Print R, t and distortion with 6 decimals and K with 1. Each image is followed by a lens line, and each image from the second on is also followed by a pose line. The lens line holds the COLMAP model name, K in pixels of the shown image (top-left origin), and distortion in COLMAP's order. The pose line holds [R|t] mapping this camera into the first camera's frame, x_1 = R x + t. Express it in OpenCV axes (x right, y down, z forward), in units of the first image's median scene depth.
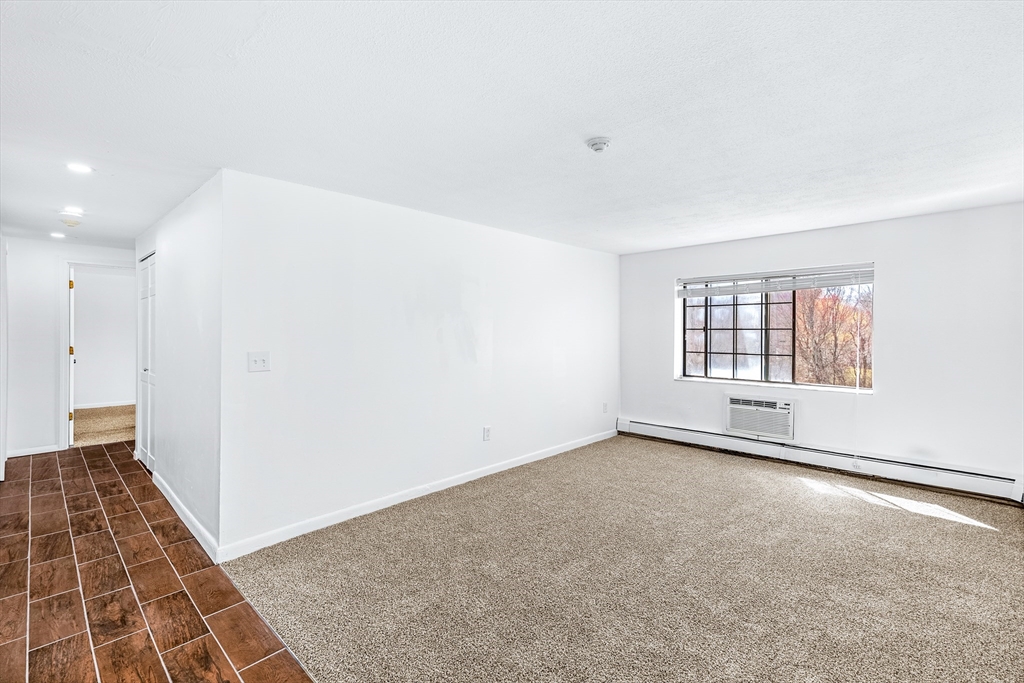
lens RADIAL K [[462.5, 0, 511.2], [0, 462.5, 332.8], [0, 0, 1]] dist [0.020790, 0.001455]
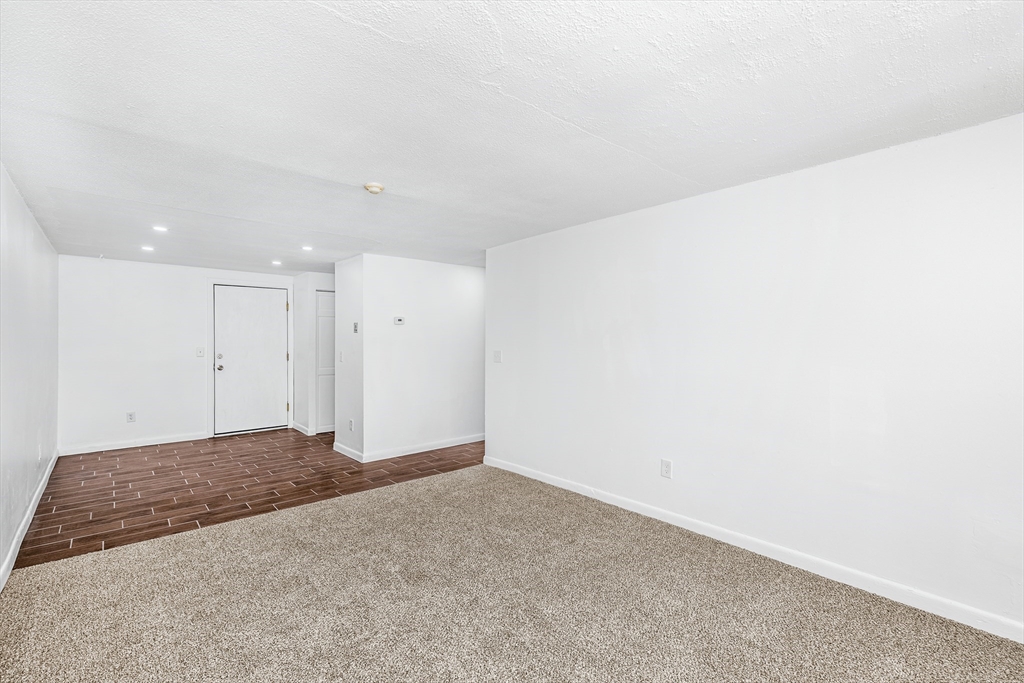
lens RADIAL K [[462.5, 0, 507.1], [0, 462.5, 336.3], [0, 0, 1]] dist [0.020790, 0.001455]
pose [[-0.105721, -0.001361, -0.994395, 0.651335], [-0.003726, 0.999993, -0.000973, -0.007787], [0.994389, 0.003602, -0.105726, 0.697197]]
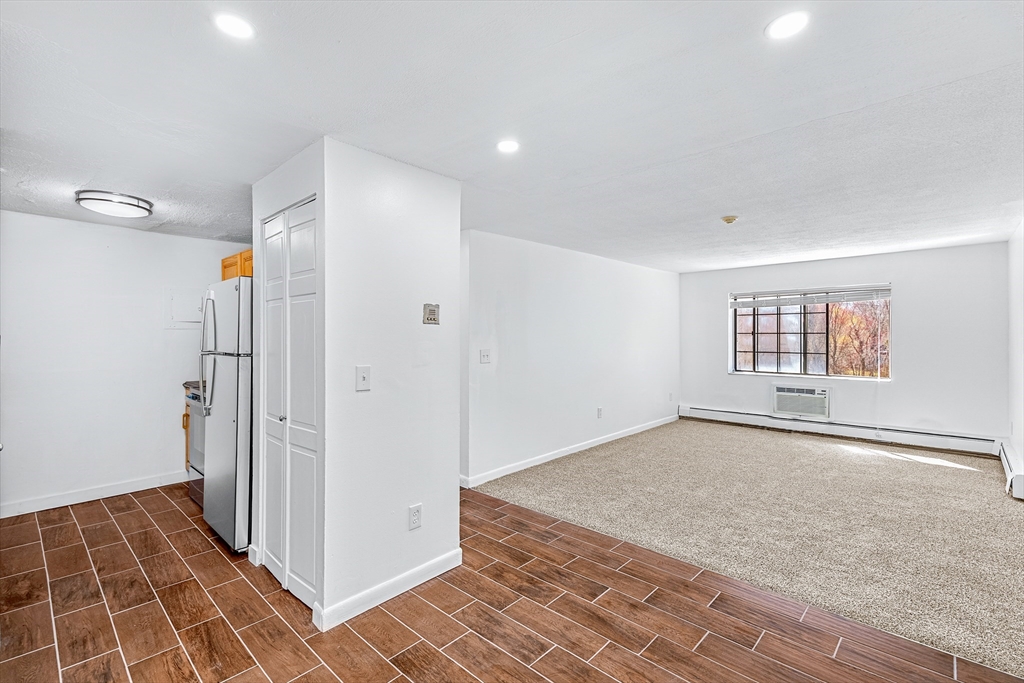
lens RADIAL K [[462.5, 0, 512.5], [0, 462.5, 333.1], [0, 0, 1]] dist [0.020790, 0.001455]
pose [[0.999968, -0.001770, 0.007784, -0.266435], [0.001825, 0.999973, -0.007077, -0.000833], [-0.007771, 0.007091, 0.999945, -0.278255]]
